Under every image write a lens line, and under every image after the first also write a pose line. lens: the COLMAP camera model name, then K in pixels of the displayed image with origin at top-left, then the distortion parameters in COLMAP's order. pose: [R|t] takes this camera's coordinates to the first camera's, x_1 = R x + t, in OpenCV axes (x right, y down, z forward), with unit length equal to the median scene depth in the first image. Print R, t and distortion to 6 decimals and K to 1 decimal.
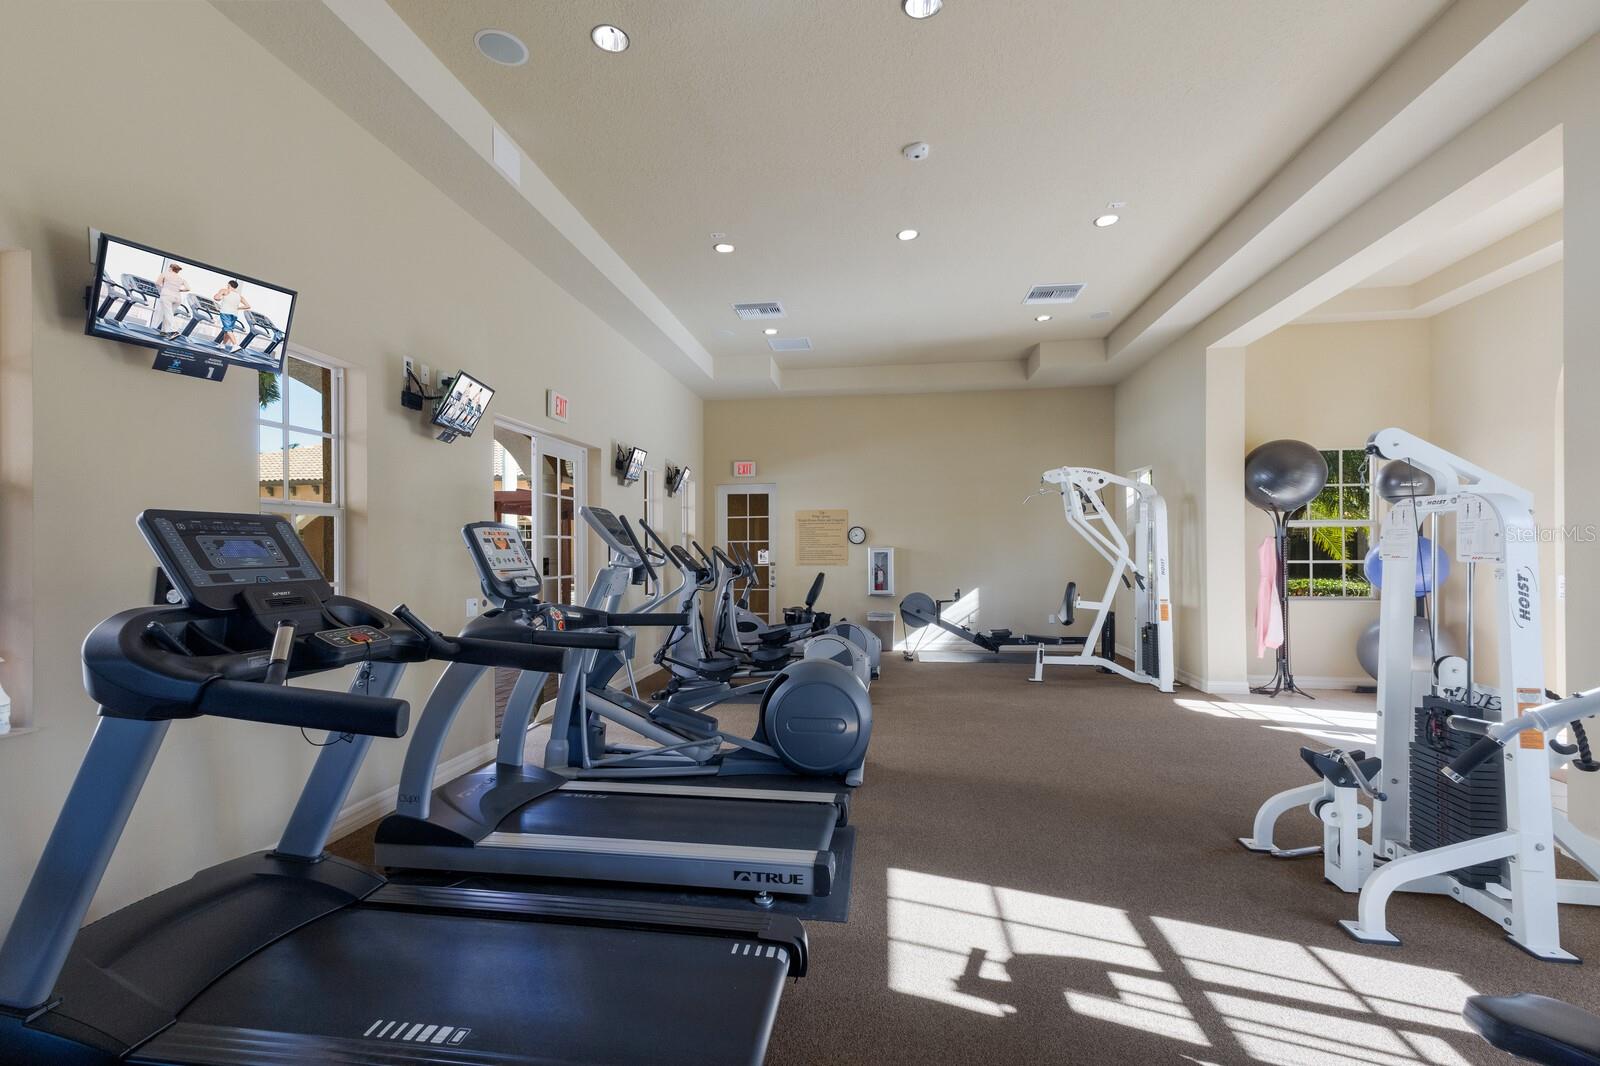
lens RADIAL K [[733.0, 0, 800.0], [0, 733.0, 533.0], [0, 0, 1]] dist [-0.000349, -0.000247]
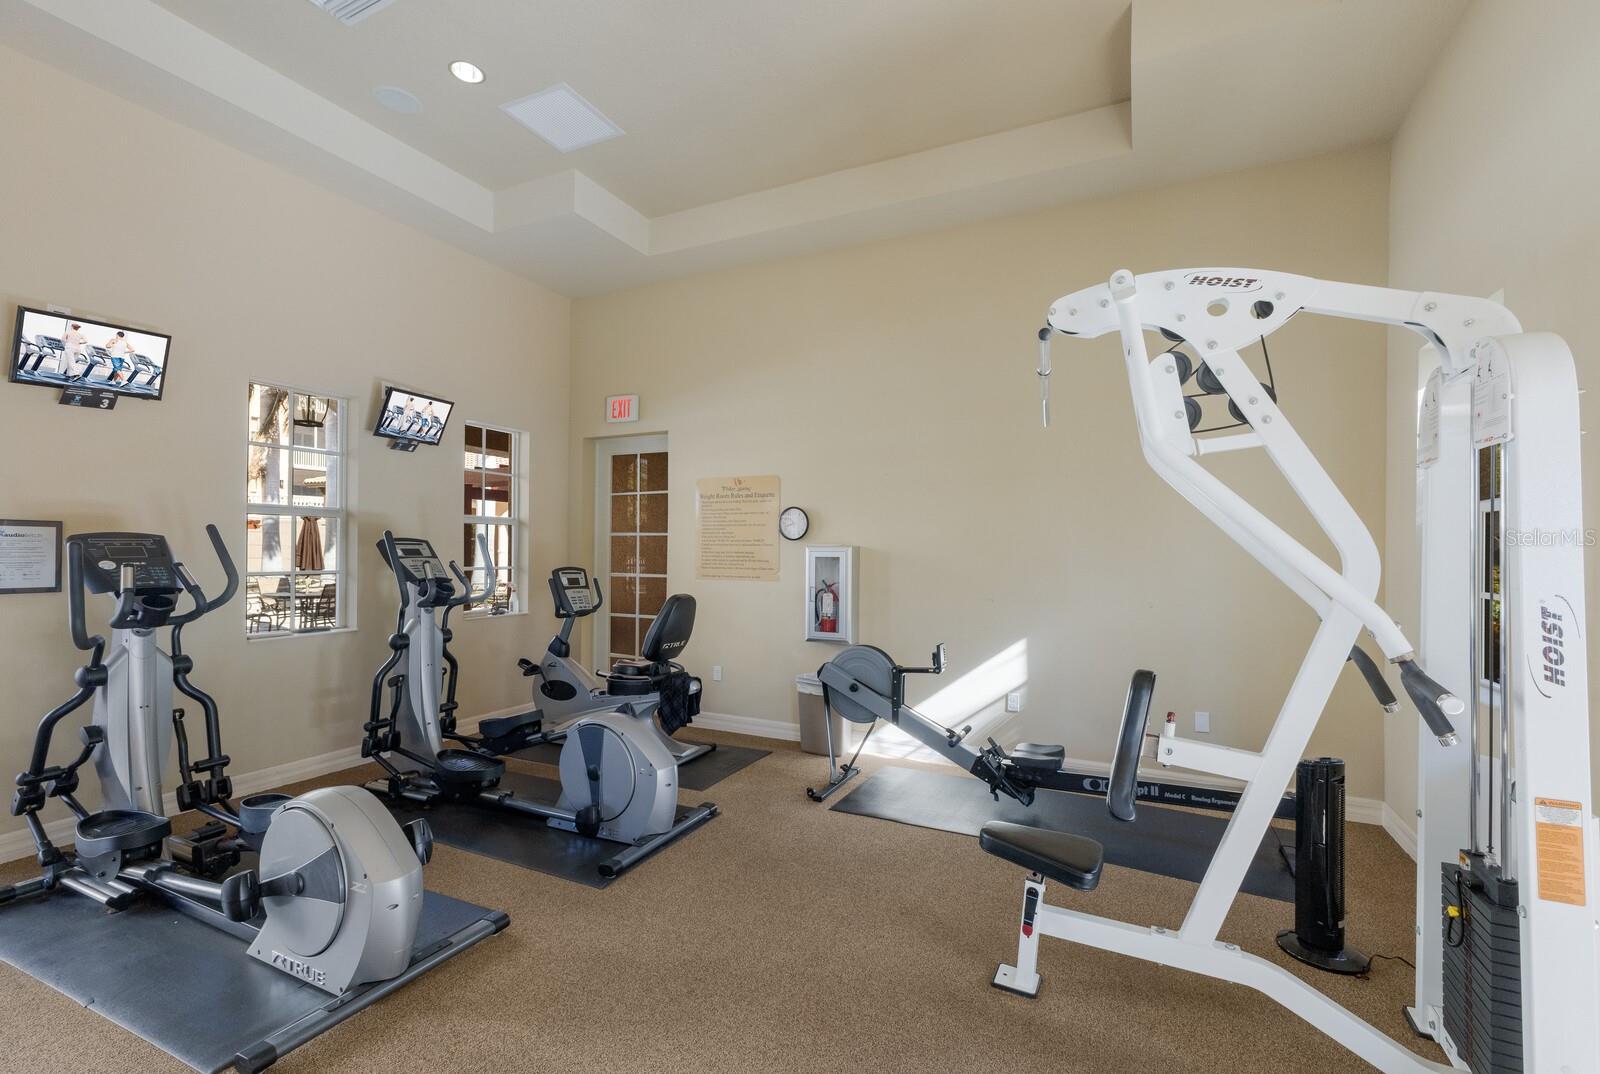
lens RADIAL K [[733.0, 0, 800.0], [0, 733.0, 537.0], [0, 0, 1]] dist [-0.000349, -0.000247]
pose [[0.943914, 0.008788, -0.330076, 0.333199], [-0.006904, 0.999952, 0.006881, 0.012071], [0.330120, -0.004216, 0.943929, 0.675844]]
